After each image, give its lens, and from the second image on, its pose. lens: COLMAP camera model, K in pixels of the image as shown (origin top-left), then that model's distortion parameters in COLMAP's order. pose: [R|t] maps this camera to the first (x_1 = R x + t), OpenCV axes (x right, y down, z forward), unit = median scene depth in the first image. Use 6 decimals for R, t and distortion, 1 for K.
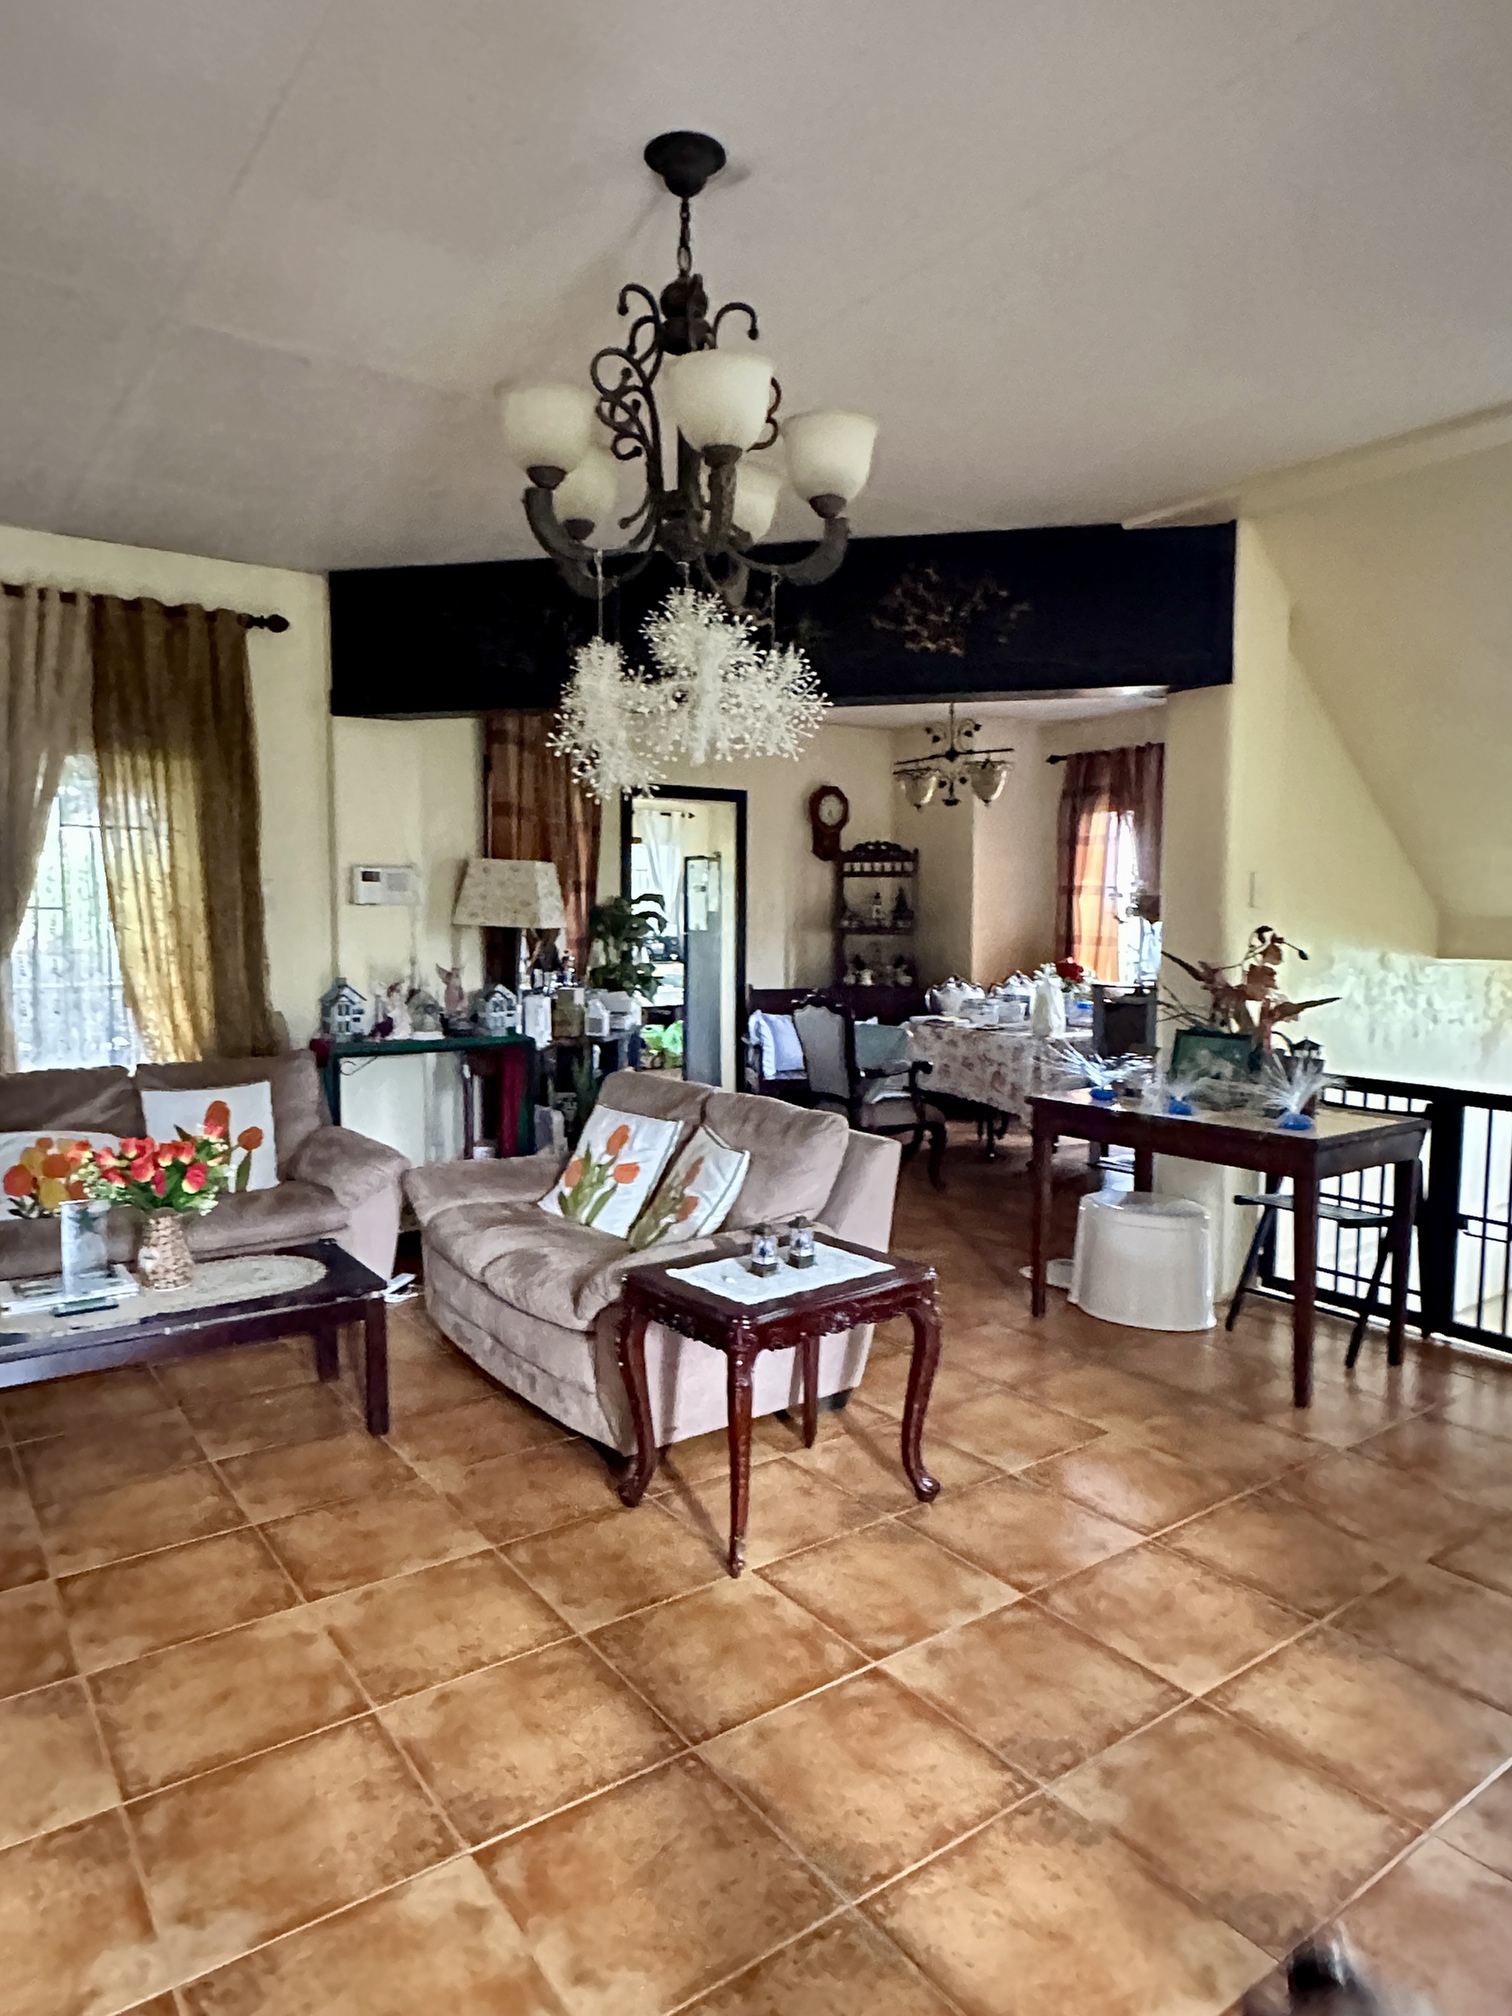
lens RADIAL K [[1240.6, 0, 753.3], [0, 1240.6, 1013.0], [0, 0, 1]] dist [0.003218, 0.000177]
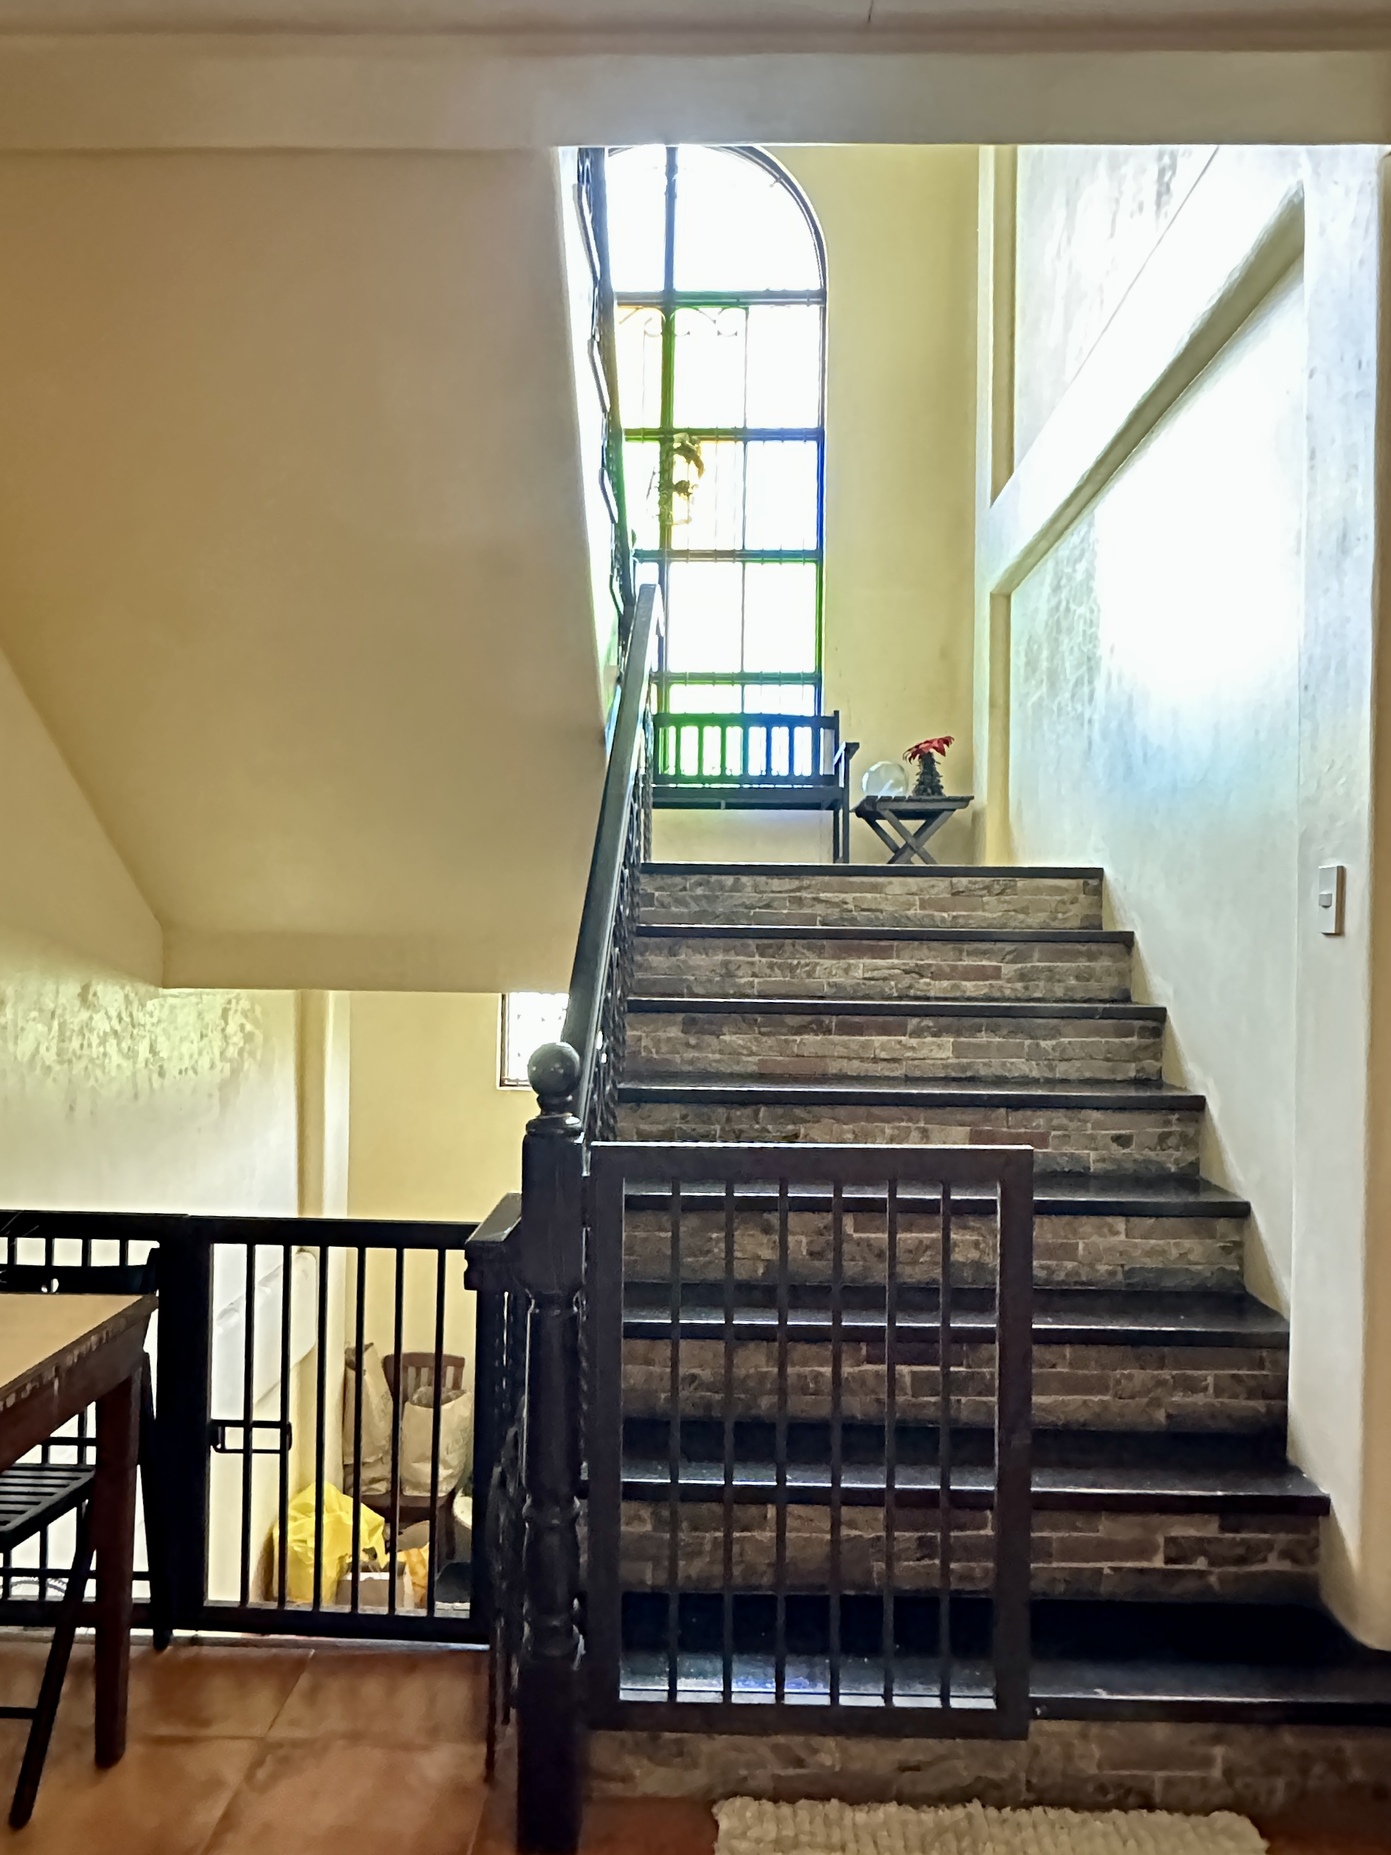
lens RADIAL K [[1199.4, 0, 696.2], [0, 1199.4, 924.9], [0, 0, 1]] dist [0.001590, 0.002655]
pose [[0.604045, 0.008922, 0.796901, 0.187096], [0.053108, 0.997264, -0.051420, -0.029685], [-0.795179, 0.073382, 0.601918, 0.339141]]
